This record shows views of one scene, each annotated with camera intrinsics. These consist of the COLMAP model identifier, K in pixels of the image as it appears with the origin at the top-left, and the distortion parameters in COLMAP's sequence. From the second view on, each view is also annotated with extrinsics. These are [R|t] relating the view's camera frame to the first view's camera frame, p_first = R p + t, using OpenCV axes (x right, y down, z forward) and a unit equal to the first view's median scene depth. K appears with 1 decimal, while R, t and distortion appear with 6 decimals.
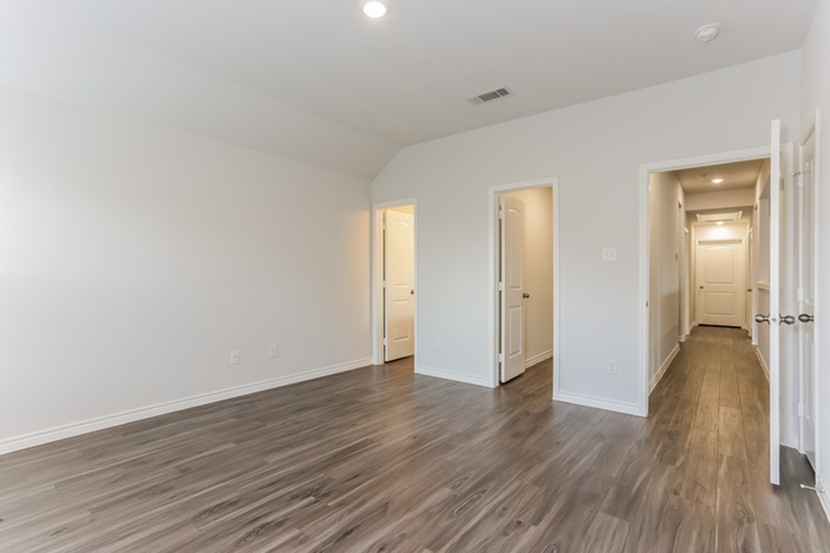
lens RADIAL K [[399.7, 0, 415.0], [0, 399.7, 276.5], [0, 0, 1]] dist [-0.055960, 0.032470]
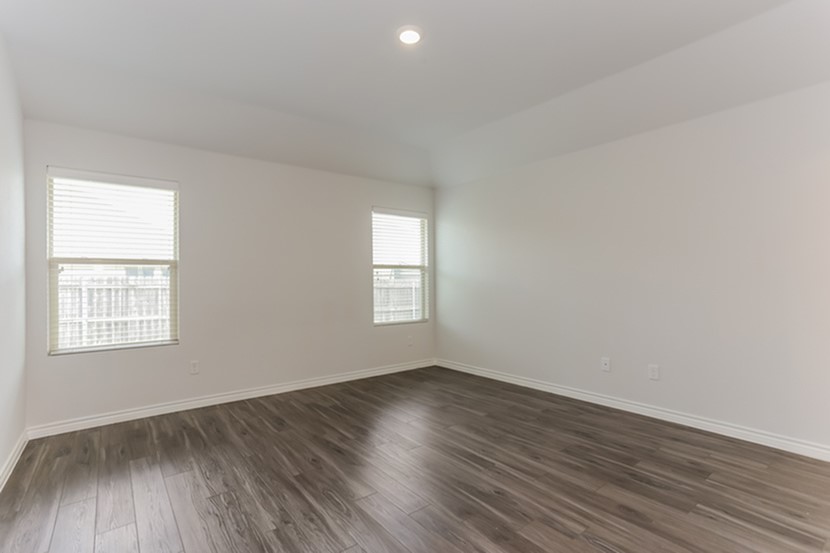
lens RADIAL K [[399.7, 0, 415.0], [0, 399.7, 276.5], [0, 0, 1]] dist [-0.055960, 0.032470]
pose [[-0.237745, -0.010187, -0.971274, 0.717142], [0.005054, 0.999918, -0.011725, -0.000211], [0.971314, -0.007696, -0.237674, 0.950852]]
